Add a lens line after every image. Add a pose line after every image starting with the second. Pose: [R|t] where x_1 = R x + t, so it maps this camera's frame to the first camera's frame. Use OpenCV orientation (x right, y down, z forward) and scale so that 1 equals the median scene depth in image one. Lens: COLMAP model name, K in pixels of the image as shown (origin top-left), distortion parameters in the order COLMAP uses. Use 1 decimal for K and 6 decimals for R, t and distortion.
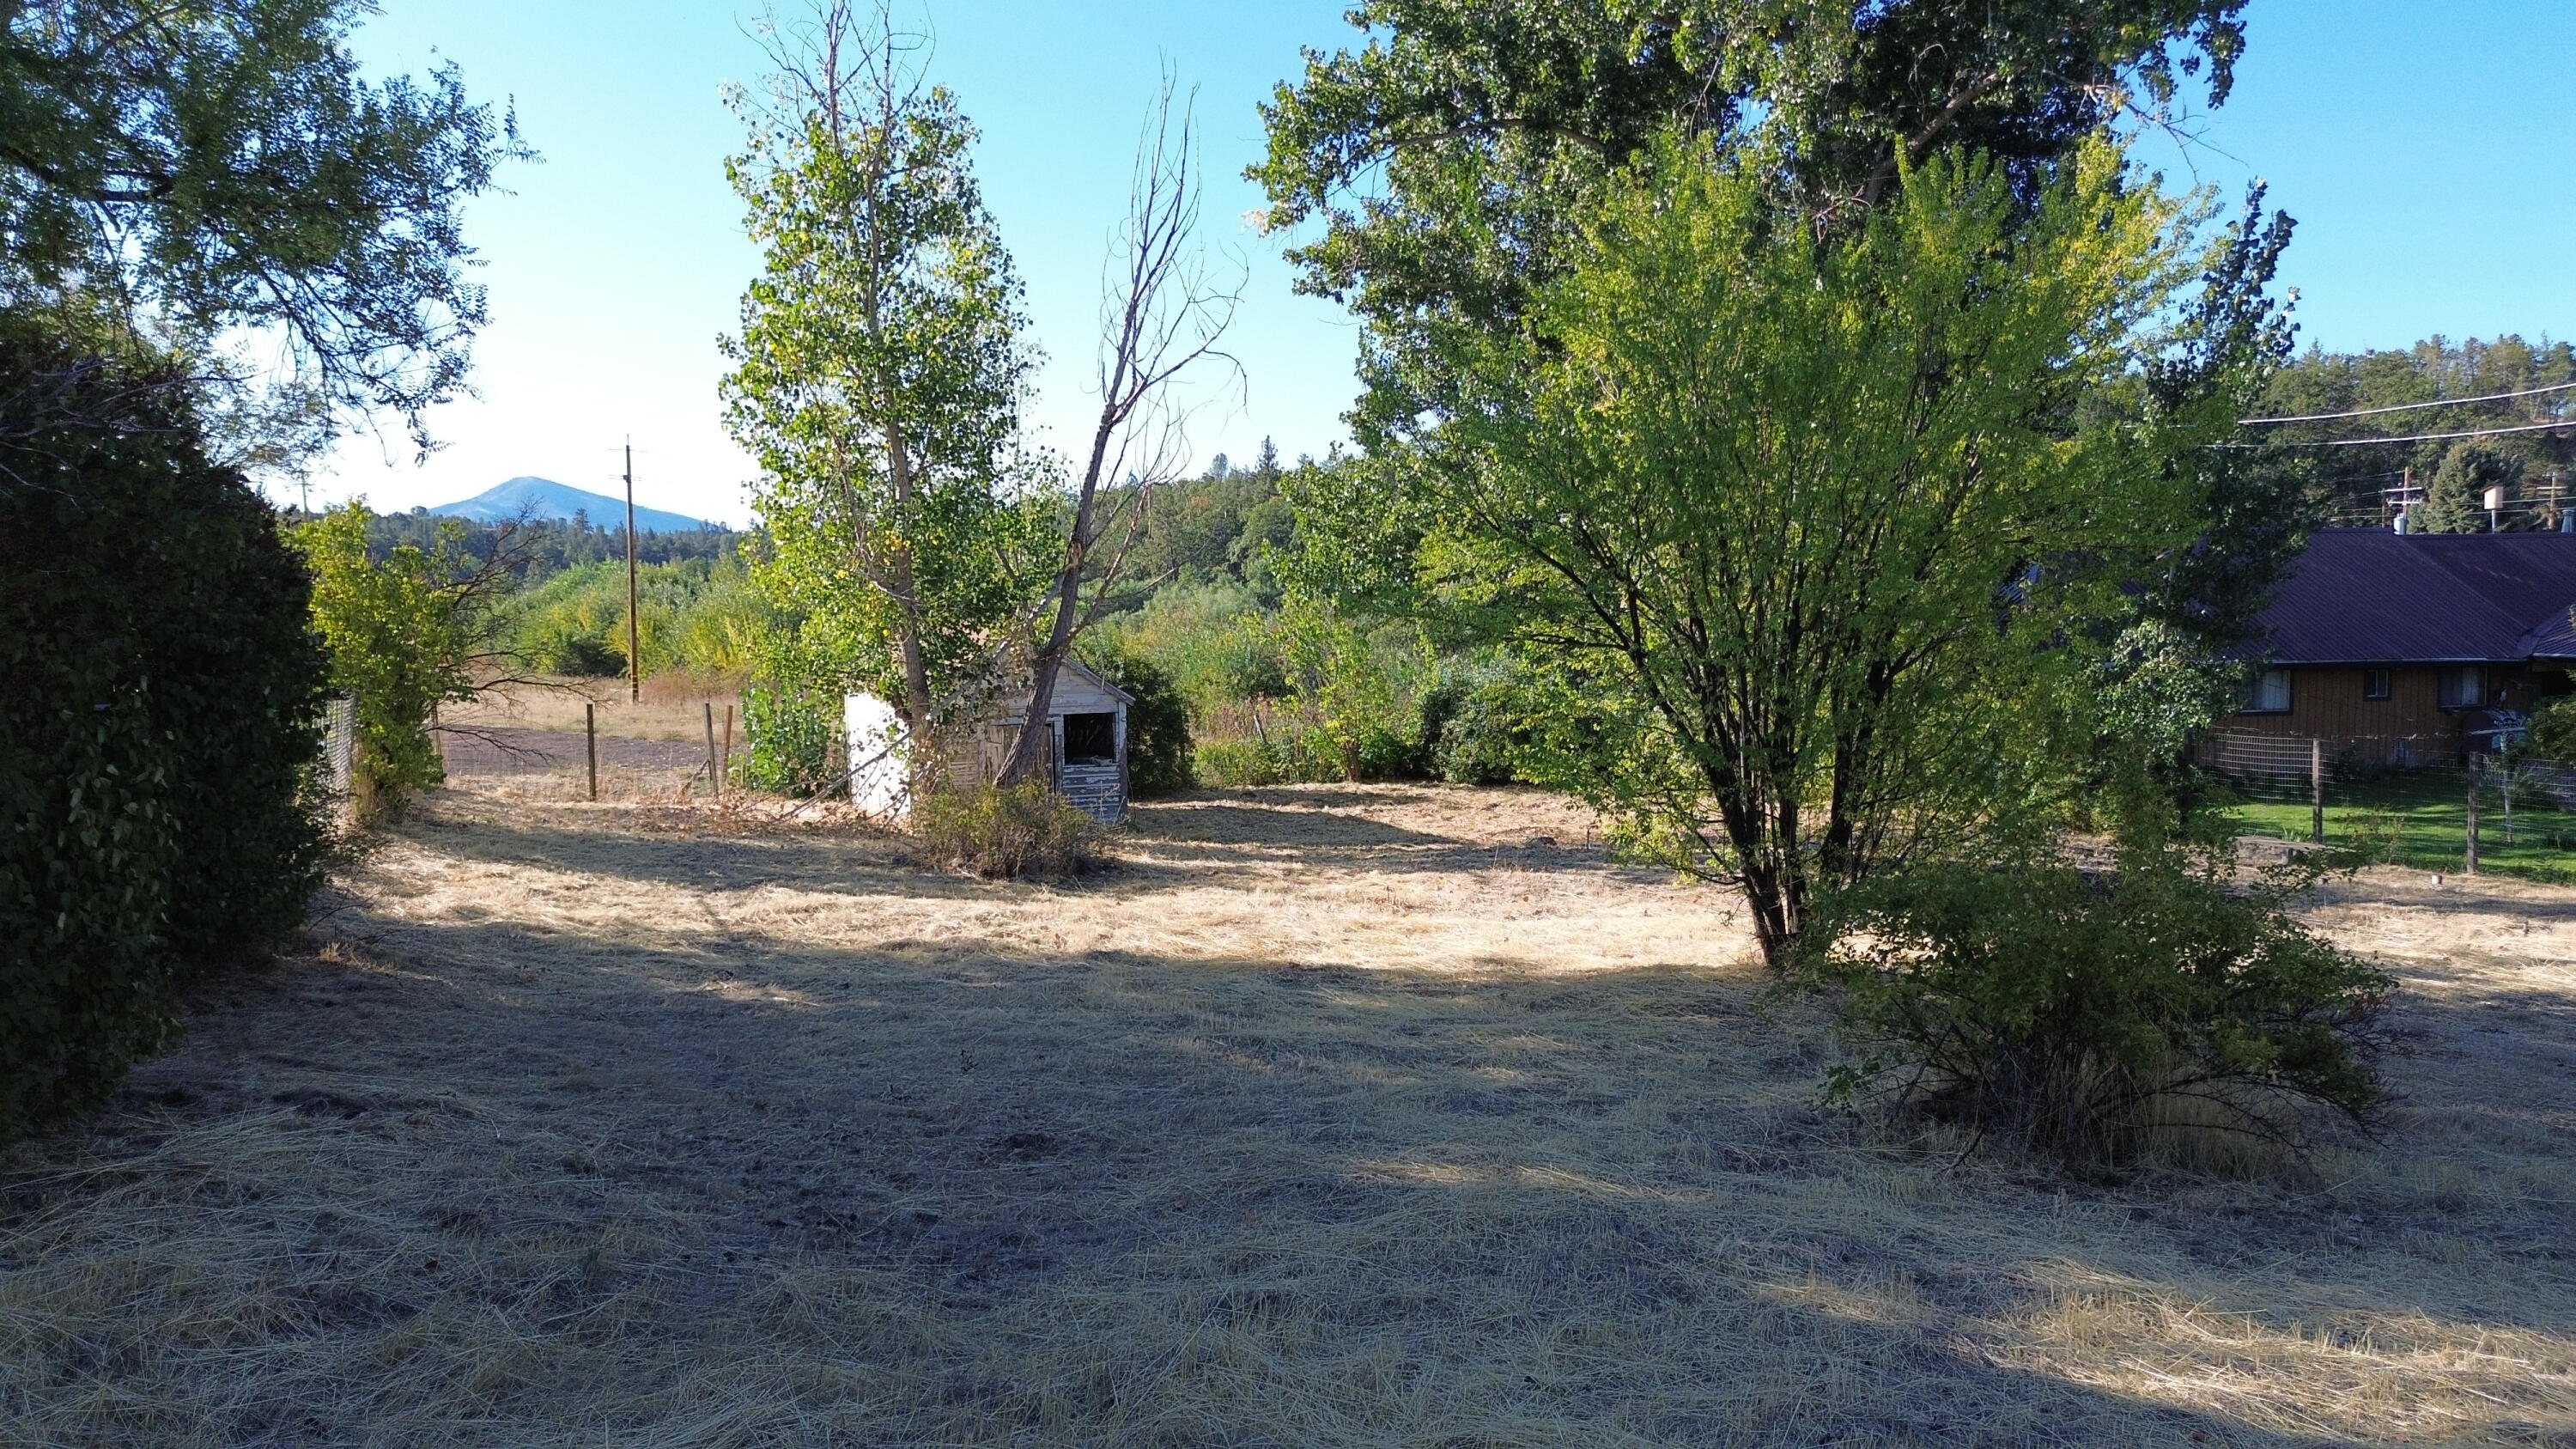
lens RADIAL K [[1801.7, 0, 1278.4], [0, 1801.7, 737.3], [0, 0, 1]] dist [0.060998, -0.055577]
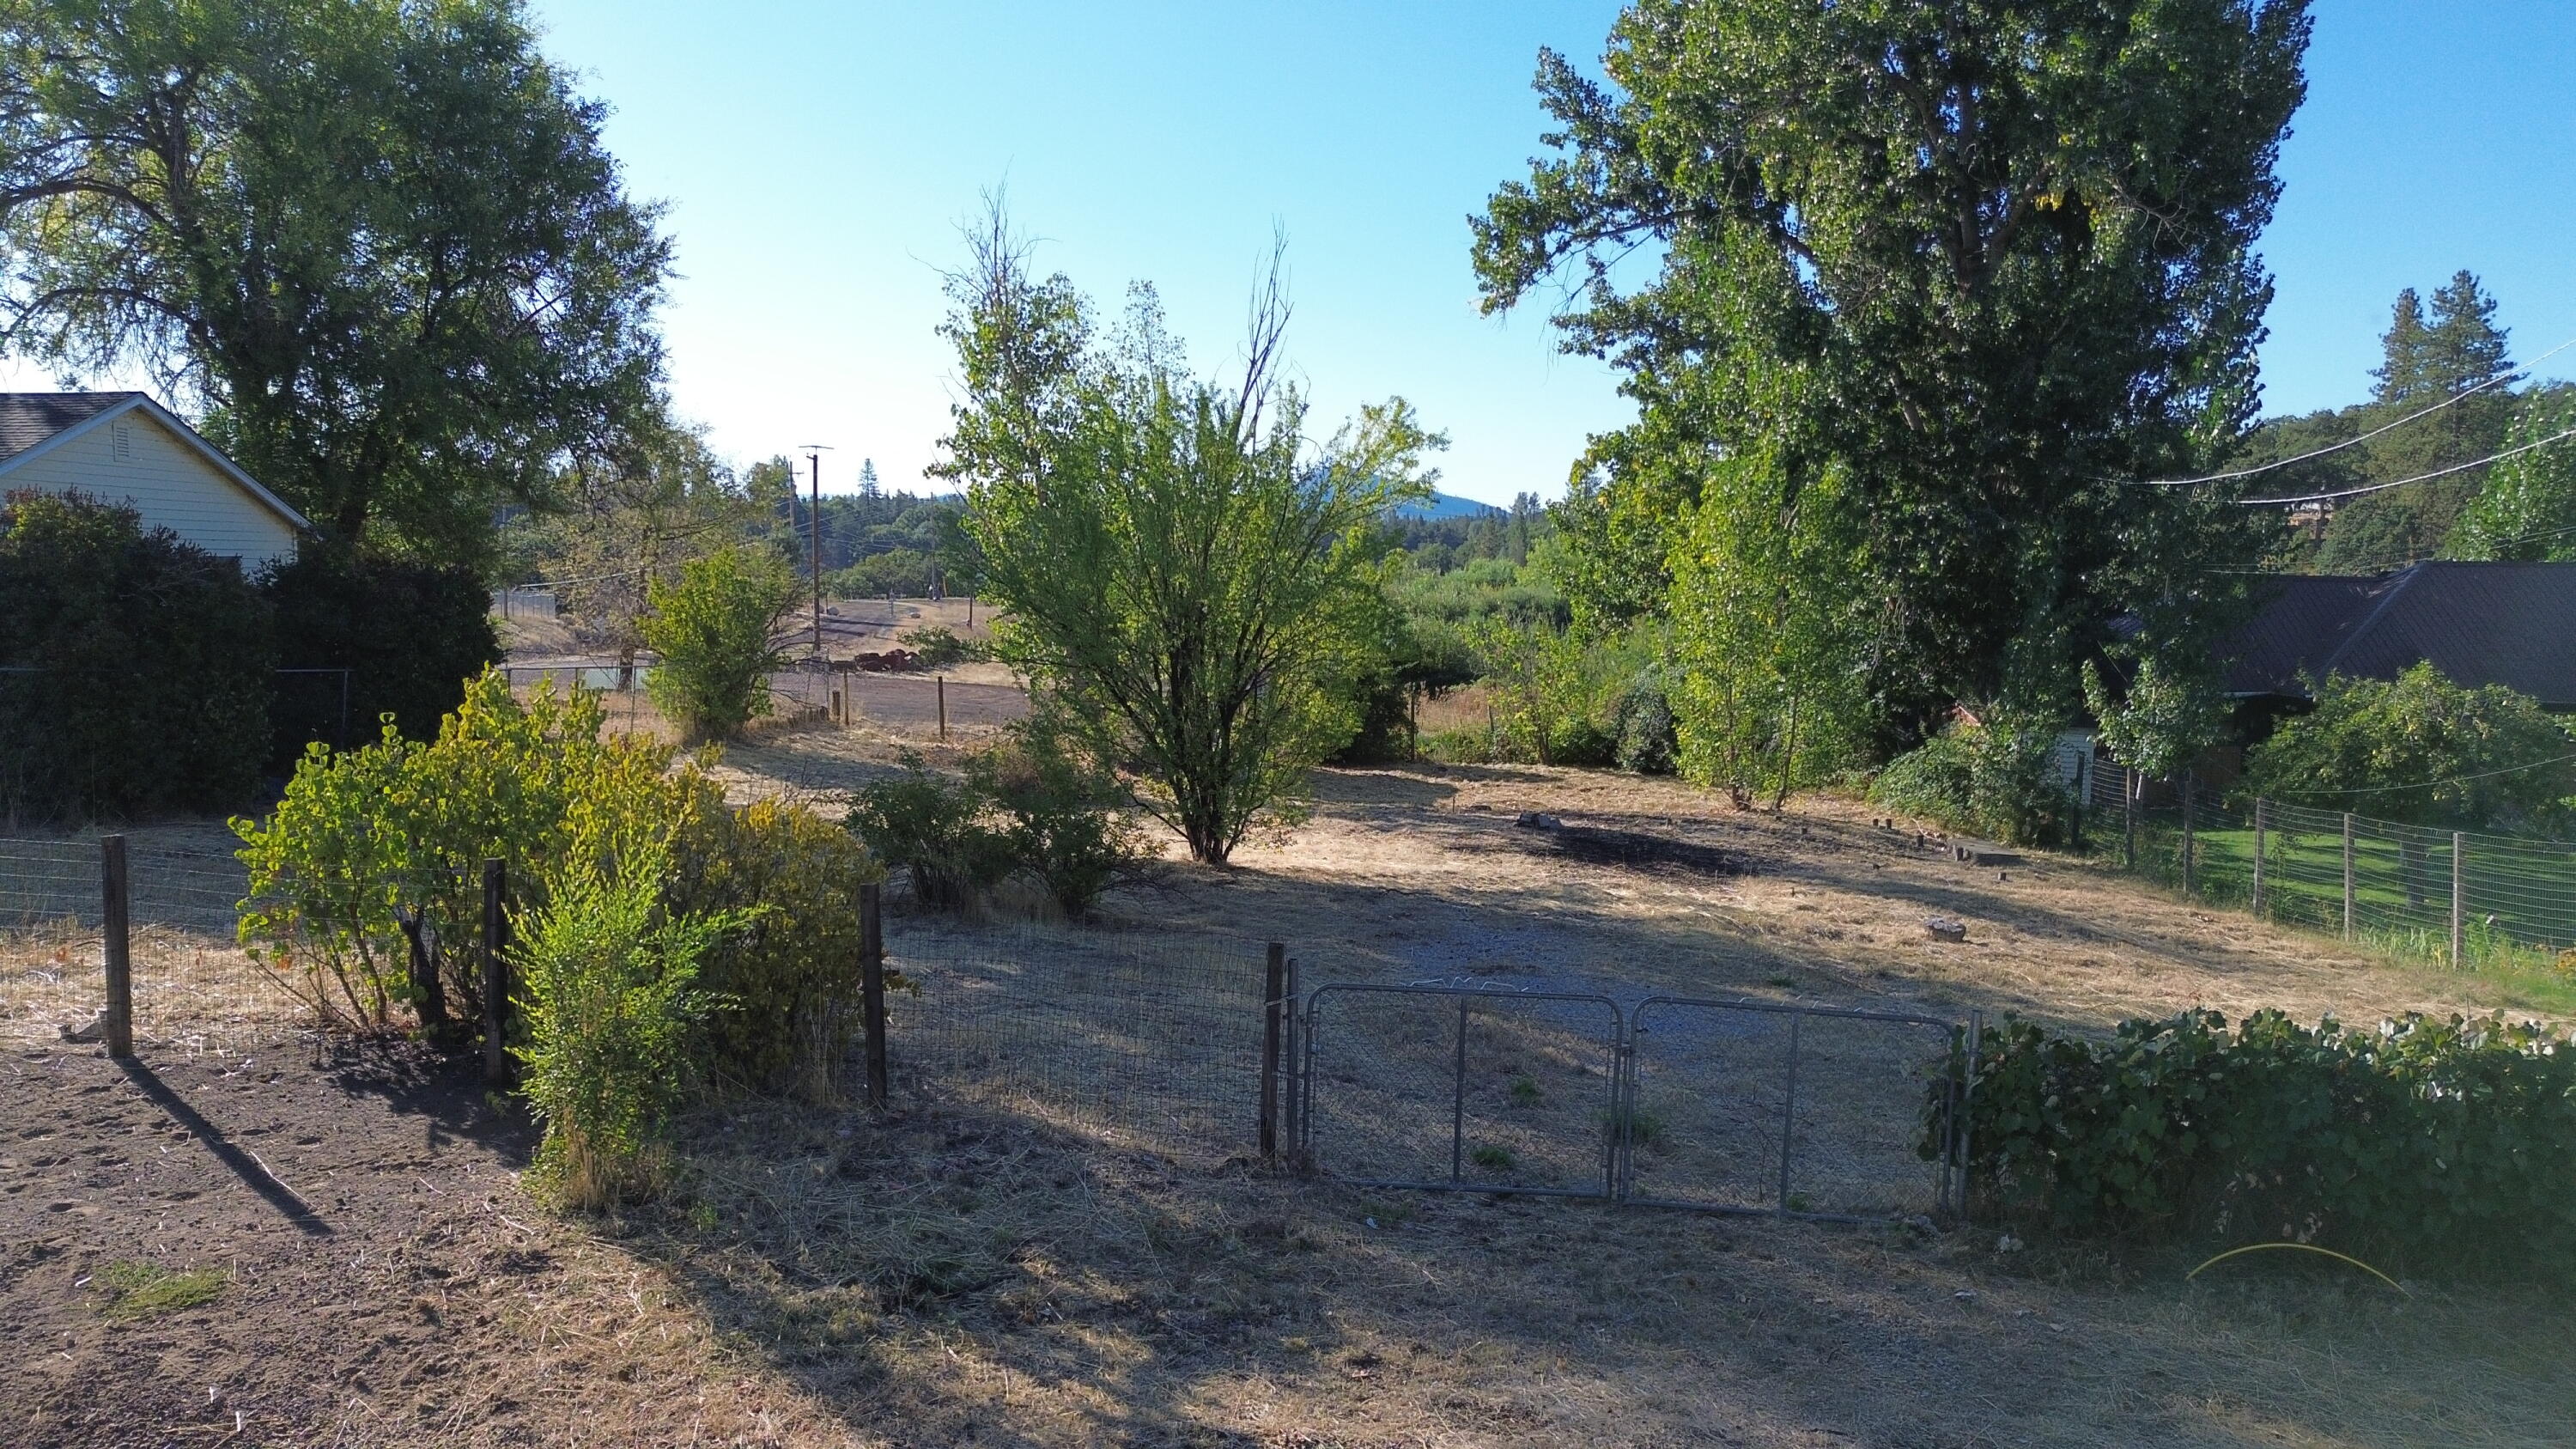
lens RADIAL K [[1801.7, 0, 1277.5], [0, 1801.7, 717.0], [0, 0, 1]] dist [0.060998, -0.055577]
pose [[0.902454, 0.047782, -0.428127, 0.396538], [-0.047575, 0.998805, 0.011191, -0.012272], [0.428150, 0.010269, 0.903649, -0.167742]]
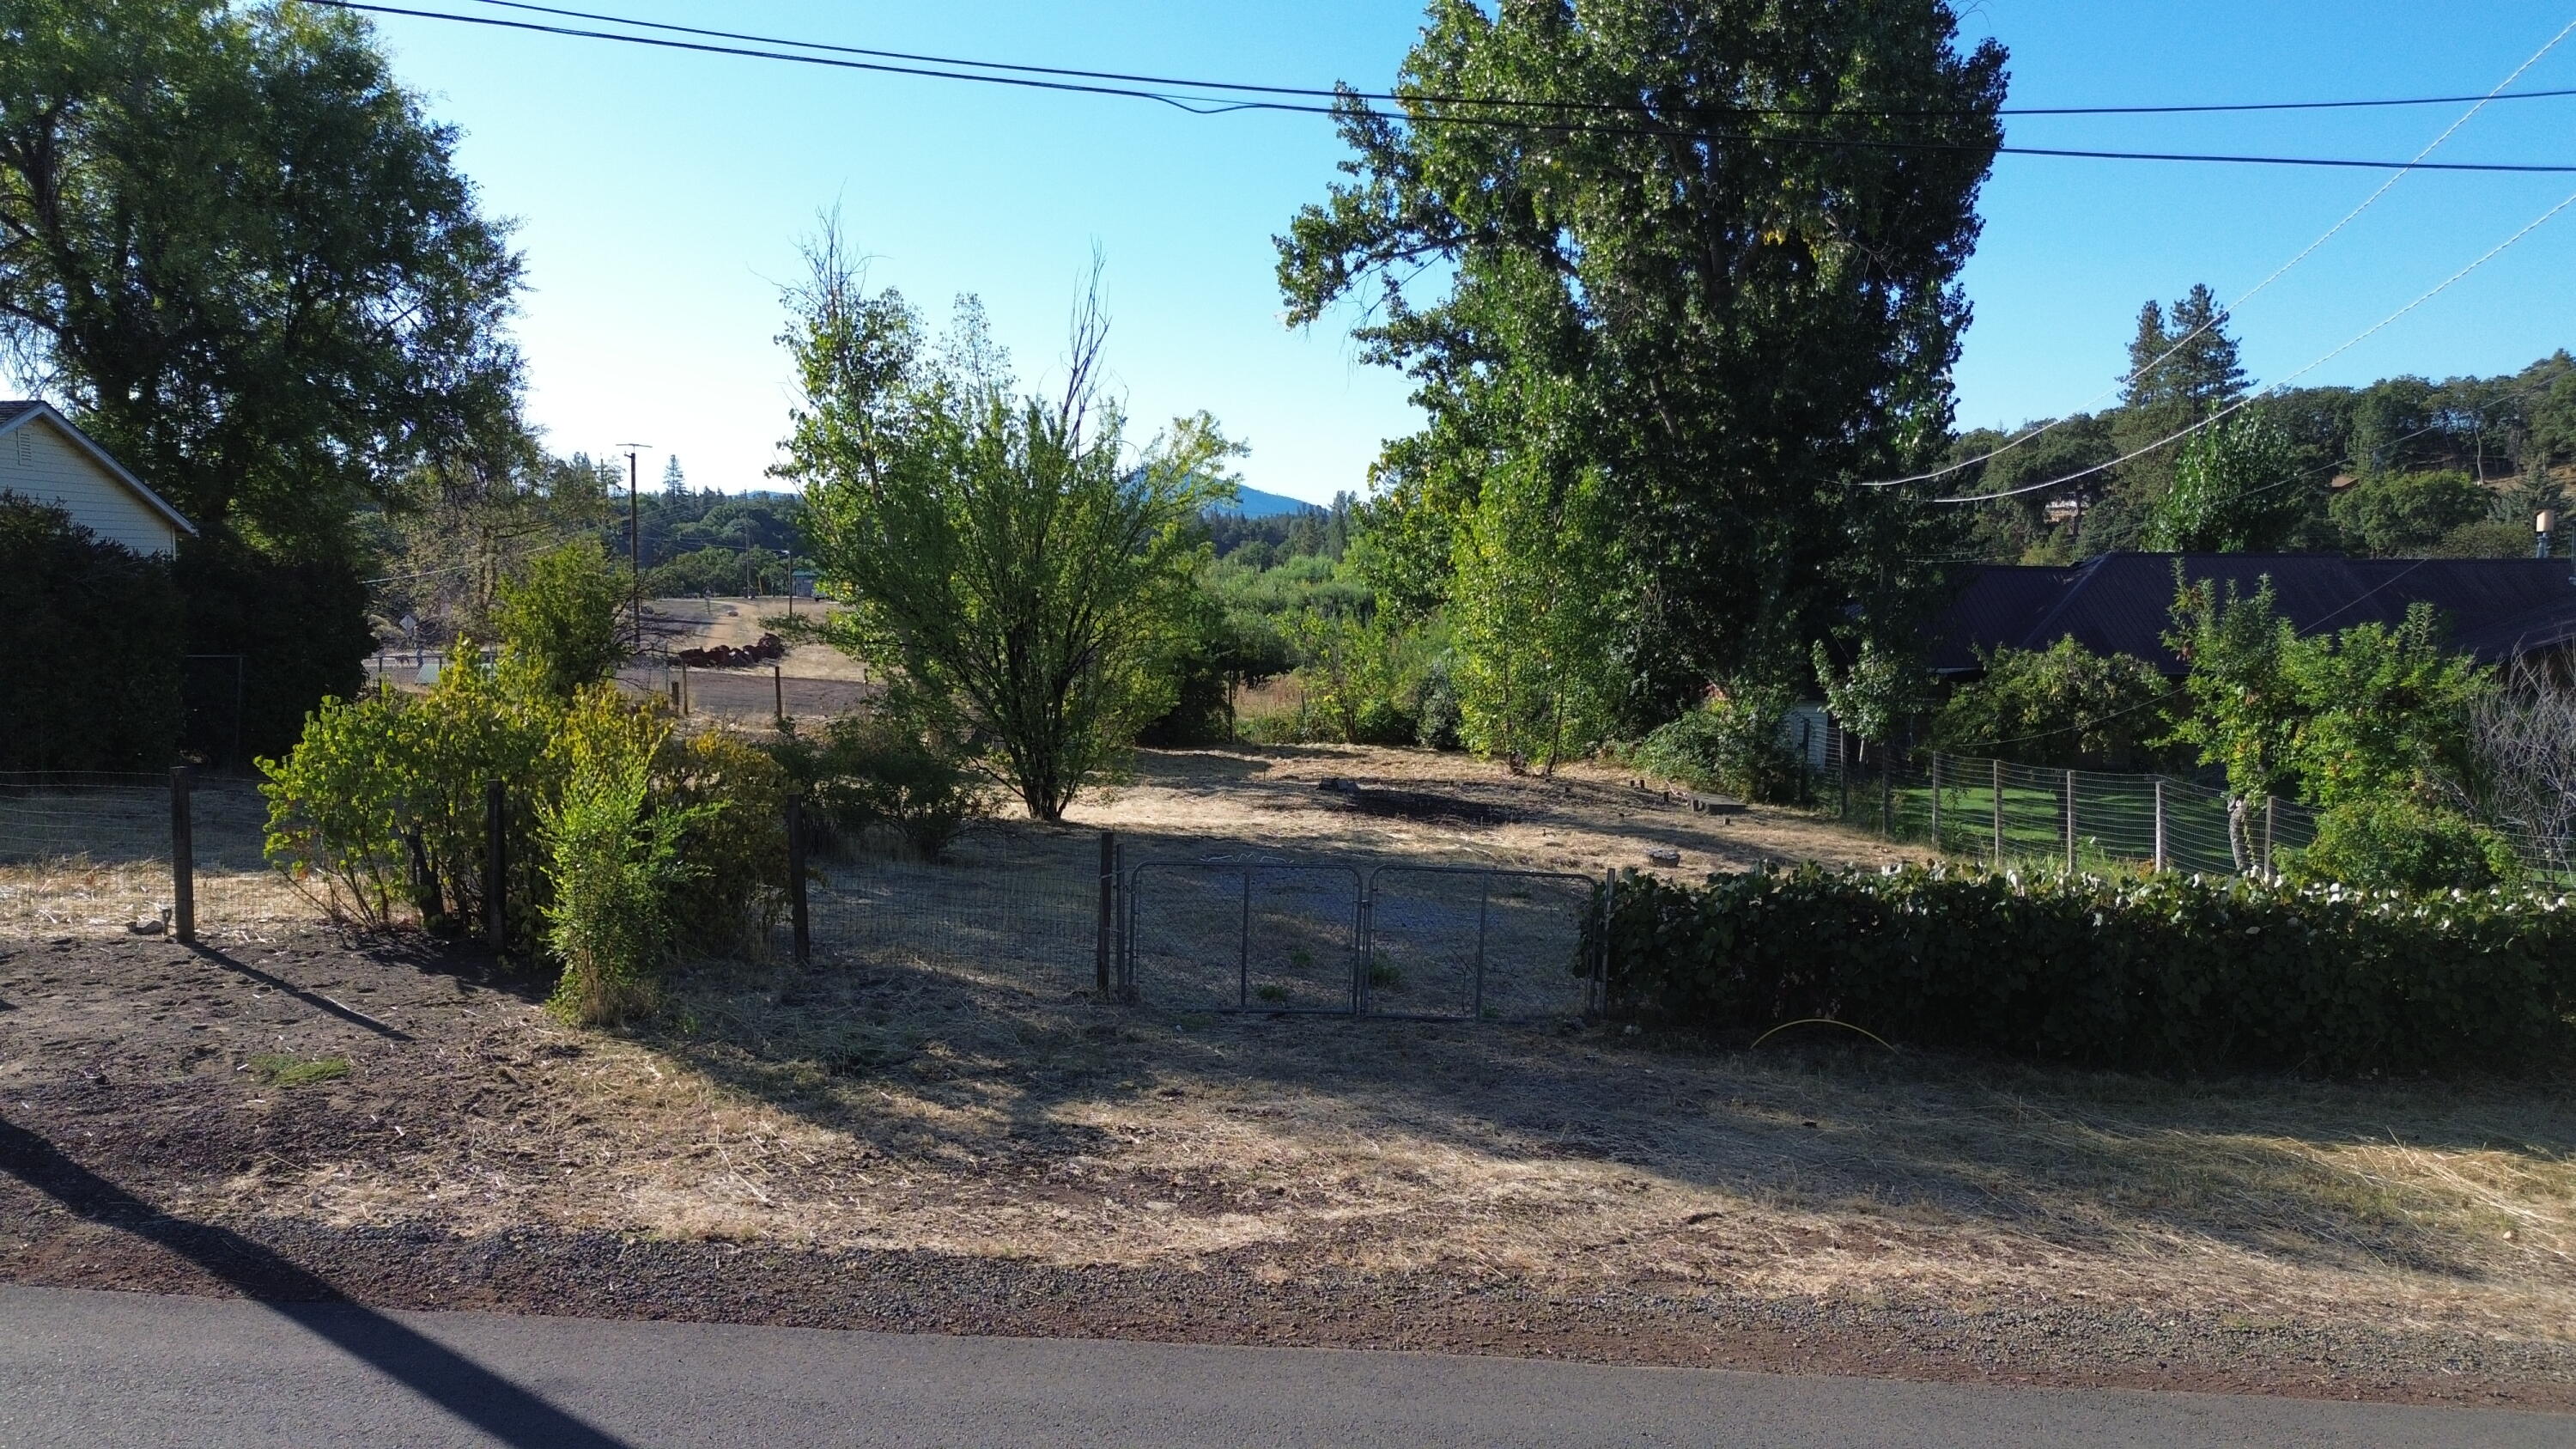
lens RADIAL K [[1801.7, 0, 1300.8], [0, 1801.7, 731.7], [0, 0, 1]] dist [0.060998, -0.055577]
pose [[0.944500, 0.037786, -0.326332, 0.435421], [-0.034540, 0.999279, 0.015735, -0.002973], [0.326691, -0.003590, 0.945124, -0.250316]]
